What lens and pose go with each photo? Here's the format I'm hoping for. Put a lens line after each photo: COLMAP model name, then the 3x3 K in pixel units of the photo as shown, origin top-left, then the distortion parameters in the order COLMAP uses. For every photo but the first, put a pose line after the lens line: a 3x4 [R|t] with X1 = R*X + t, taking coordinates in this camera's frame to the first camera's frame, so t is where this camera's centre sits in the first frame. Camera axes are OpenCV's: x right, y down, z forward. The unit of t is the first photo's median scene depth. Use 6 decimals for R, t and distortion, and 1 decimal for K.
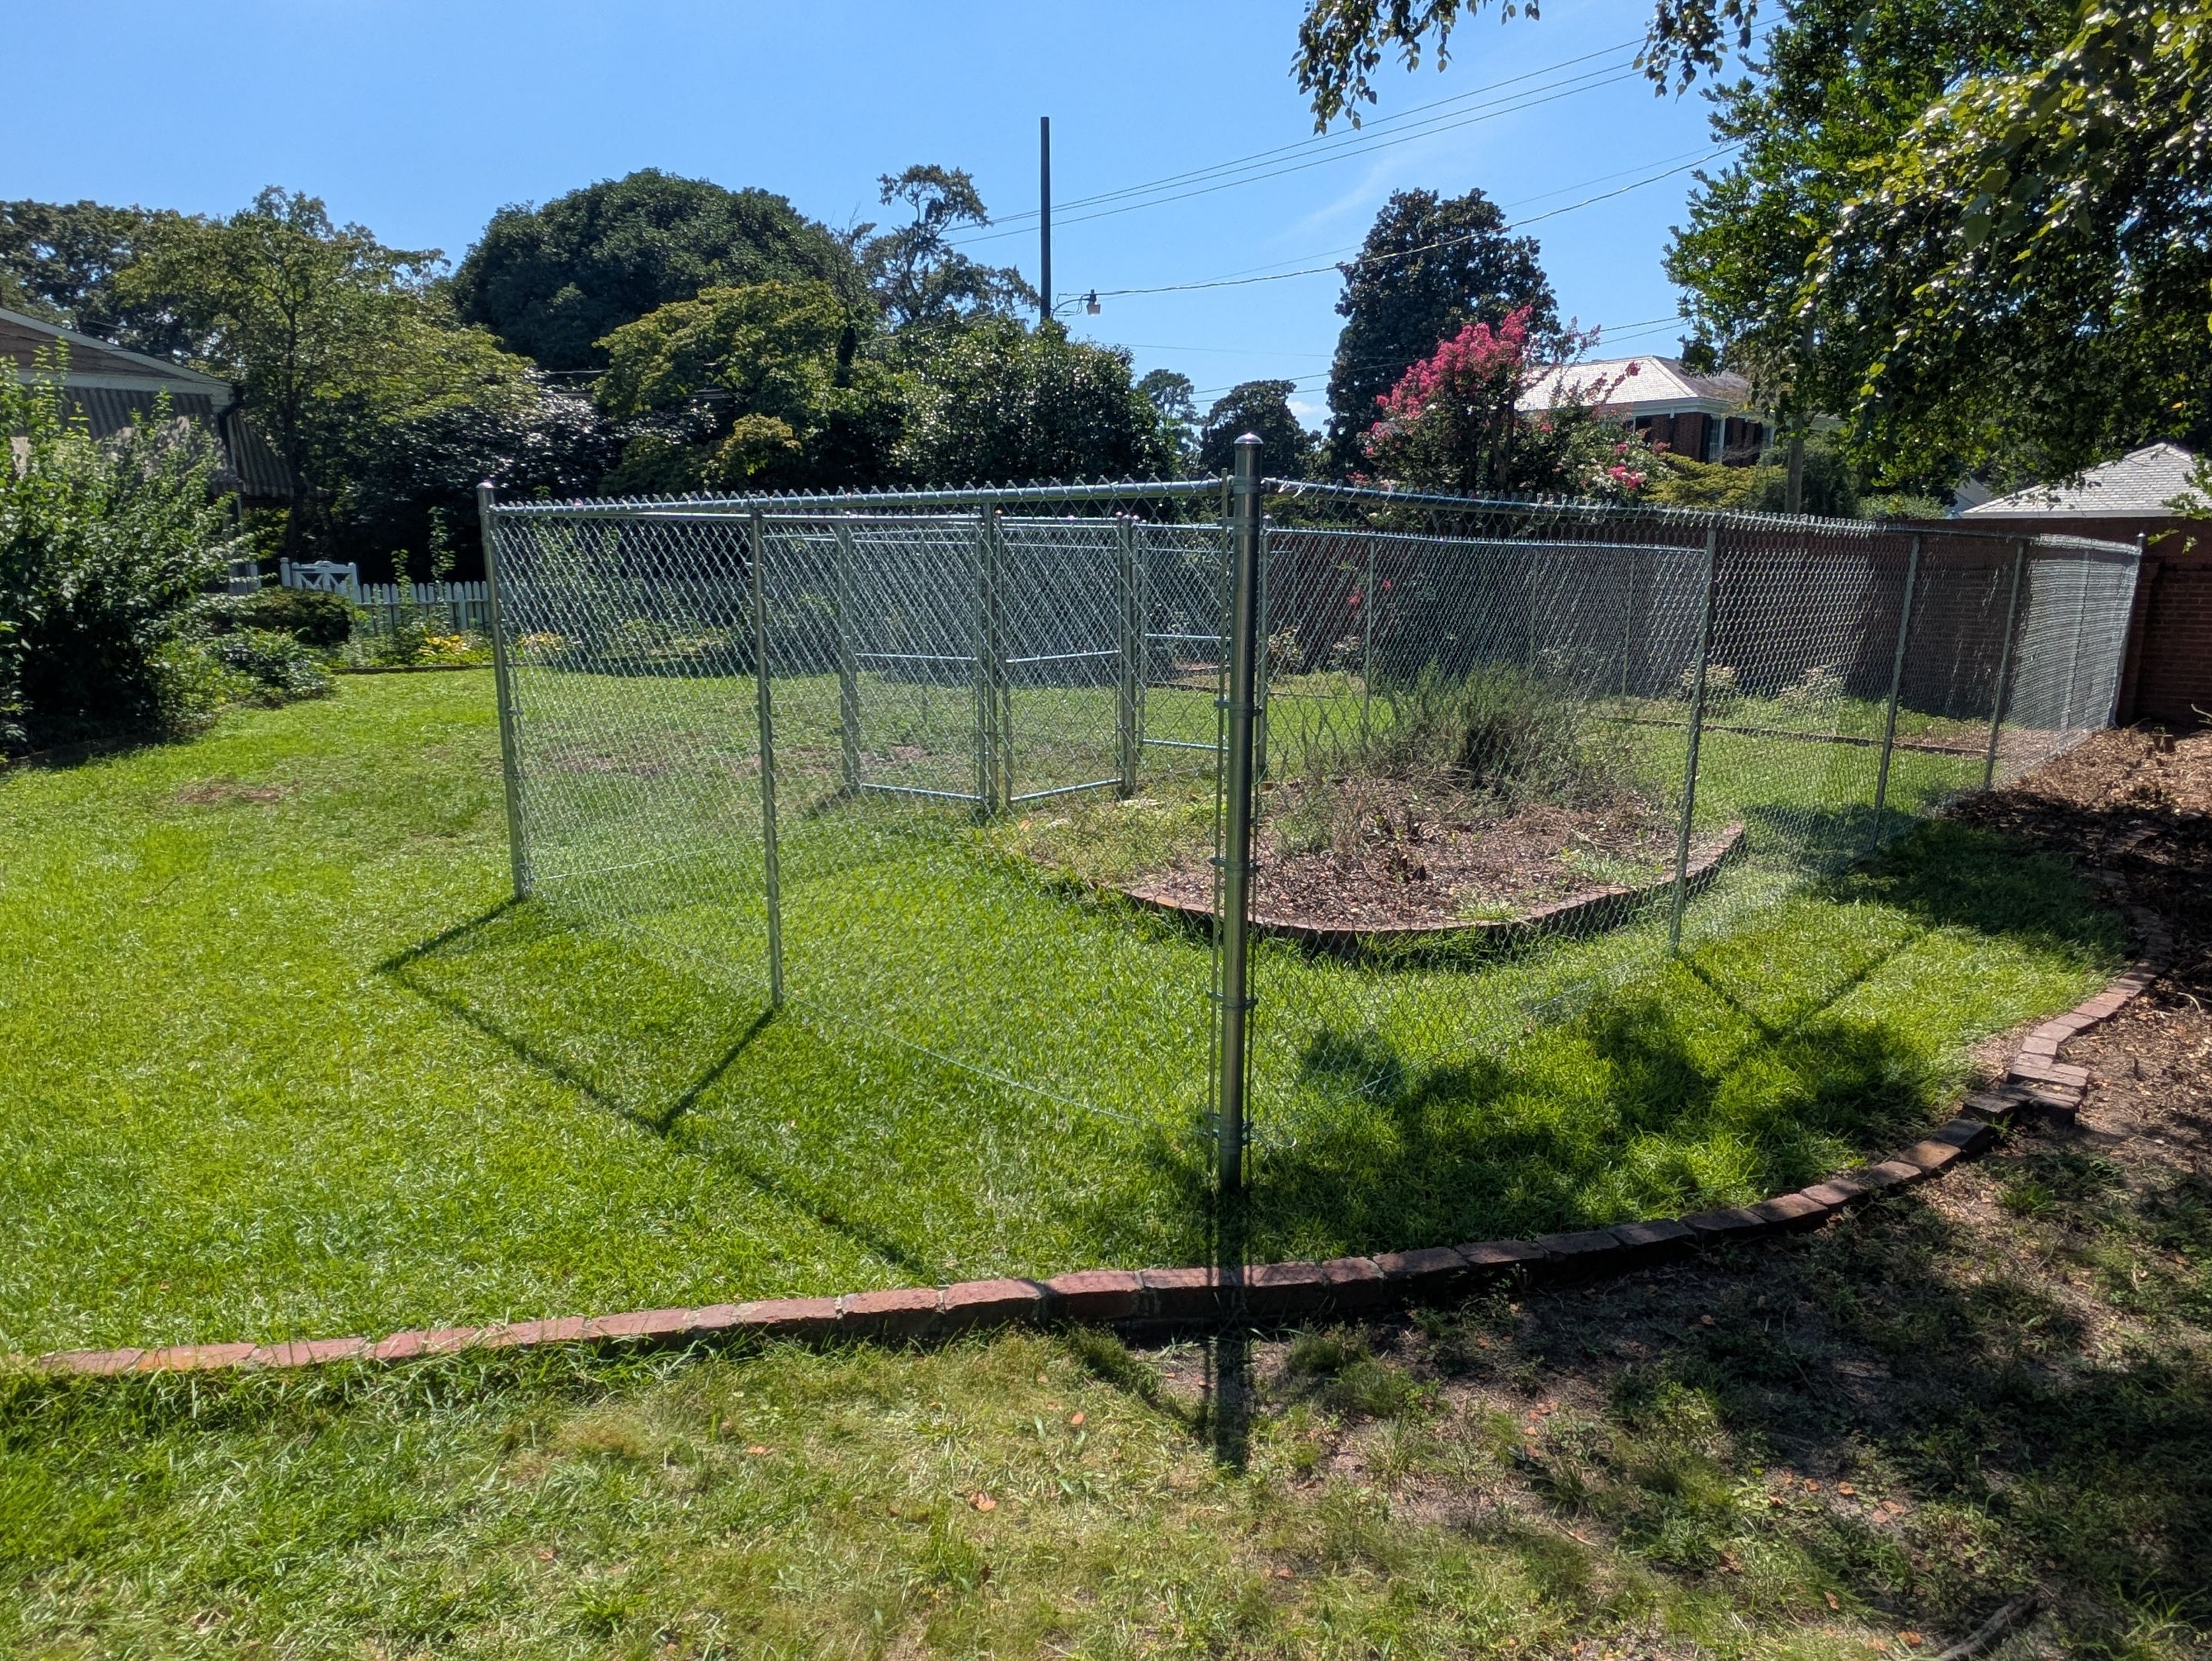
lens RADIAL K [[1423.3, 0, 1082.0], [0, 1423.3, 835.0], [0, 0, 1]] dist [0.004672, -0.010841]
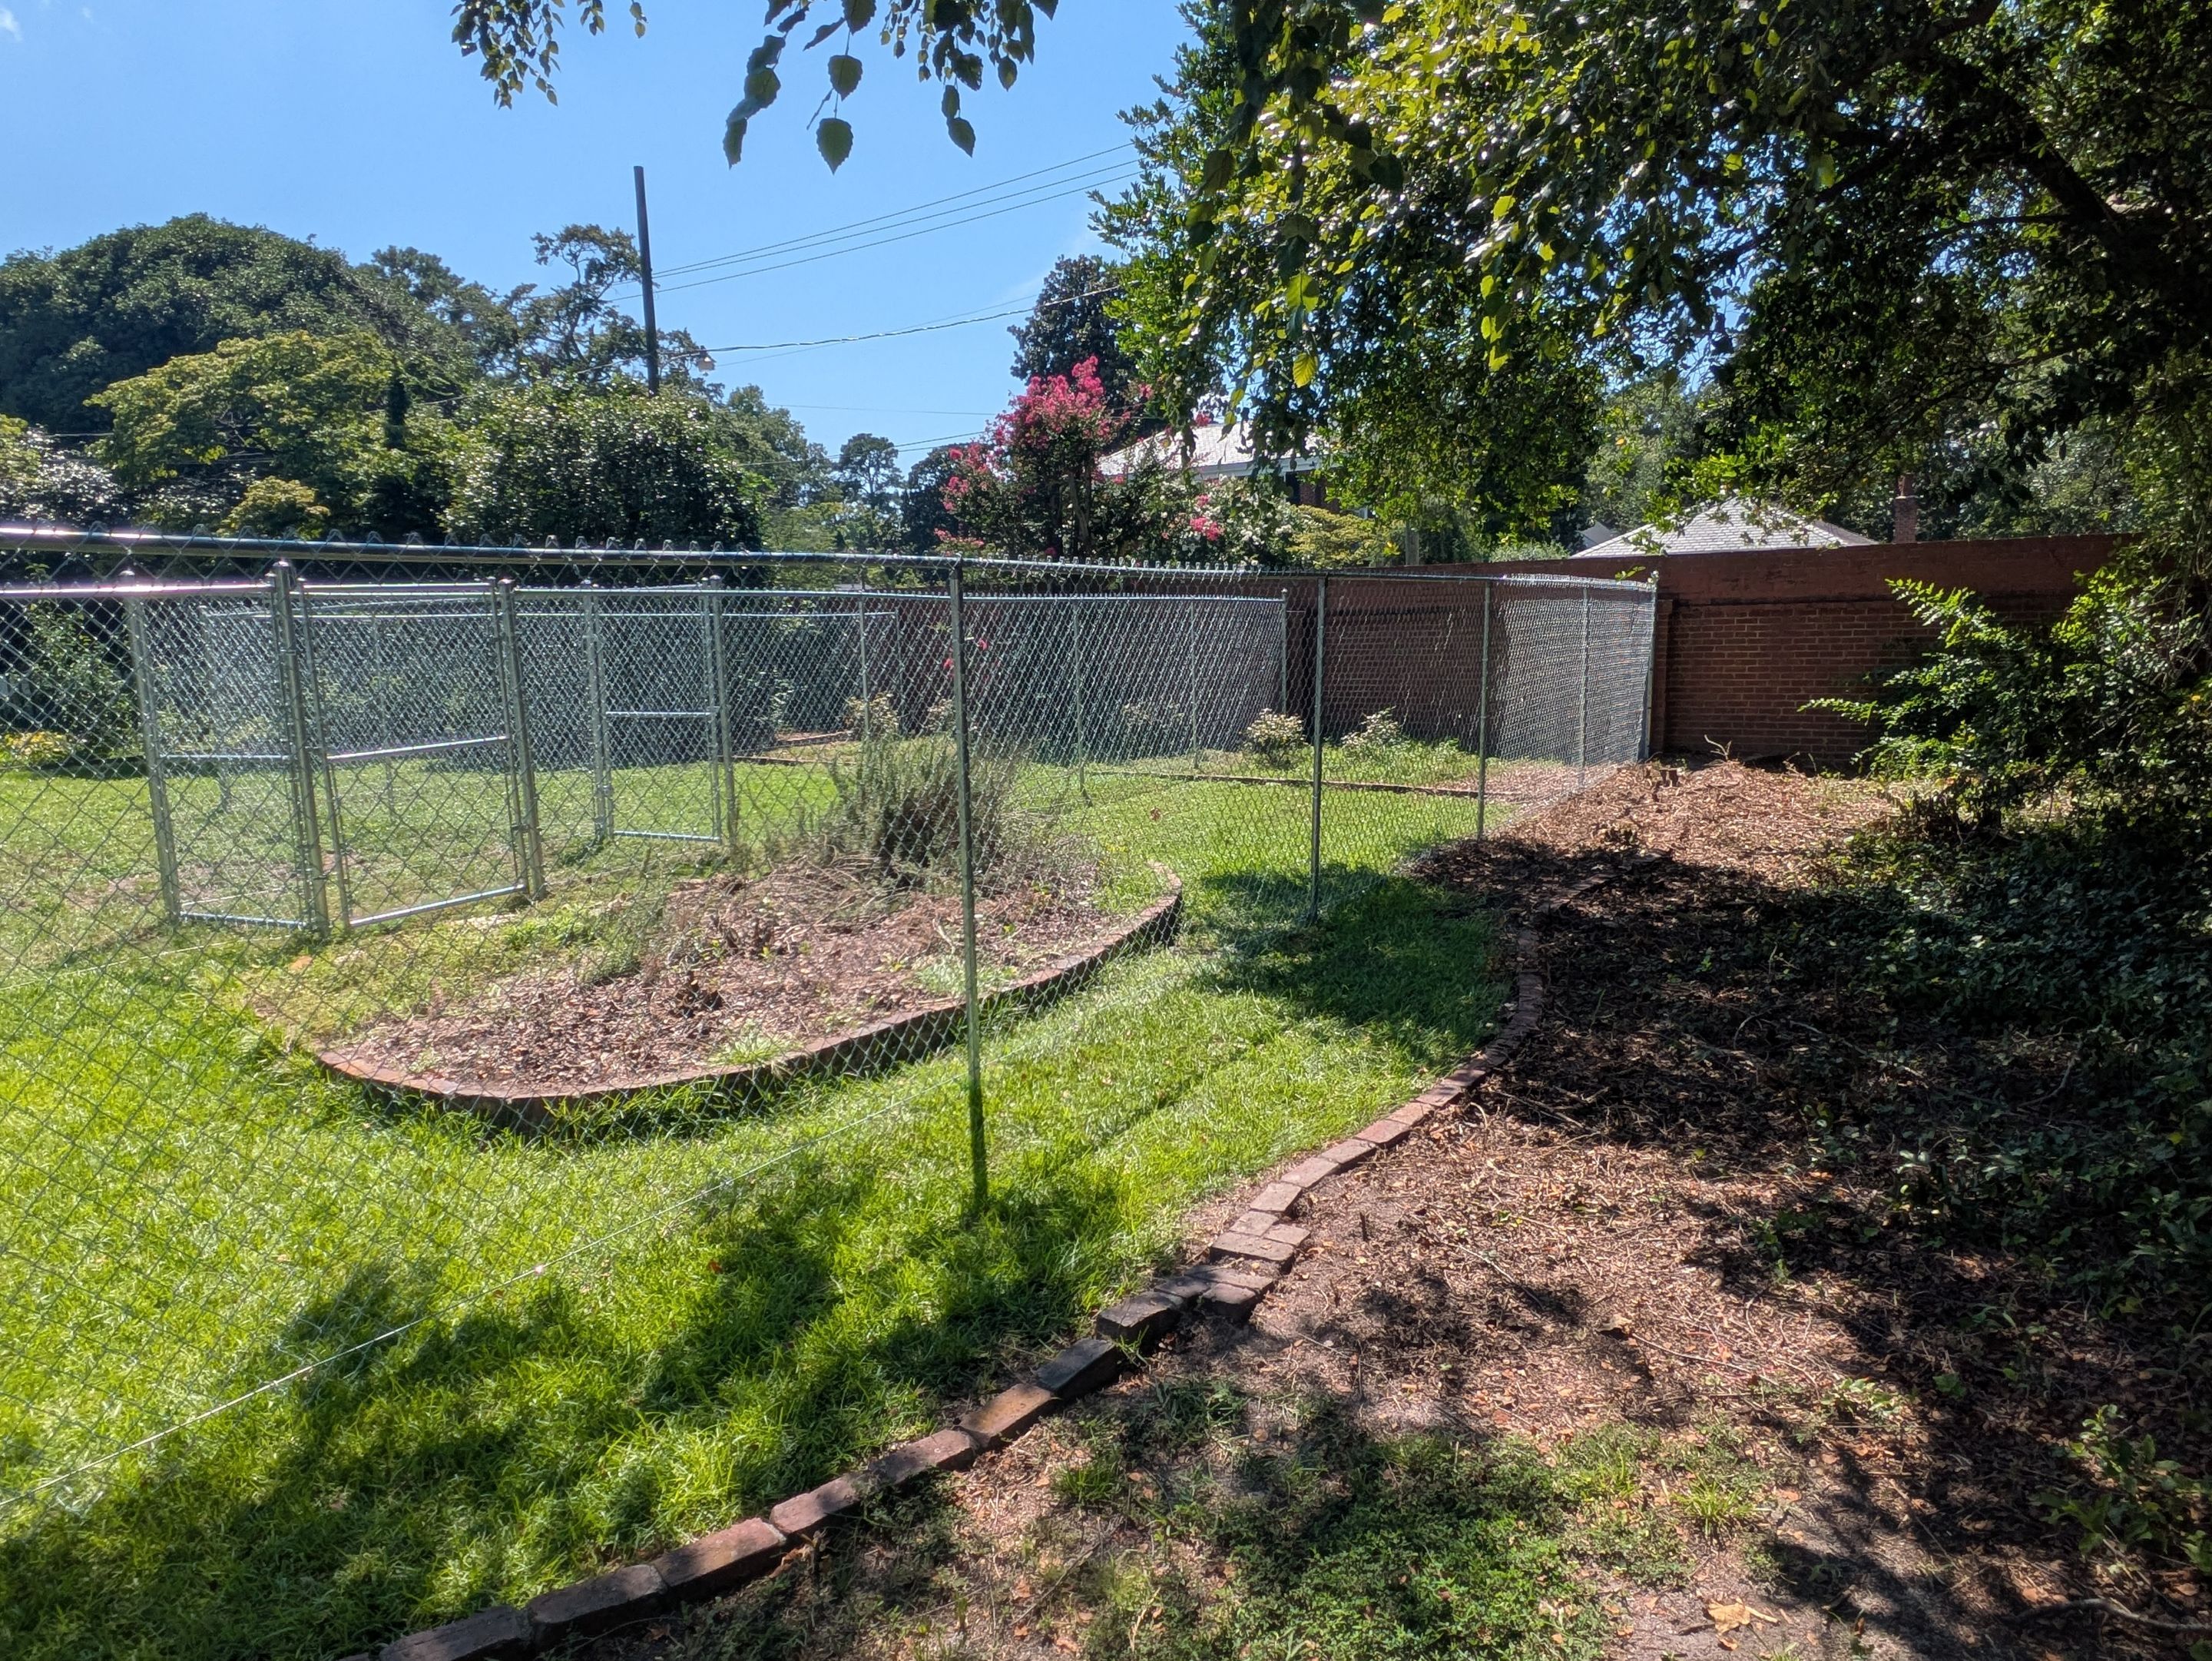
lens RADIAL K [[1423.3, 0, 1082.0], [0, 1423.3, 835.0], [0, 0, 1]] dist [0.004672, -0.010841]
pose [[0.982397, -0.057705, 0.177669, 0.097545], [0.065080, 0.997232, -0.035961, -0.008089], [-0.175102, 0.046891, 0.983433, 0.047849]]
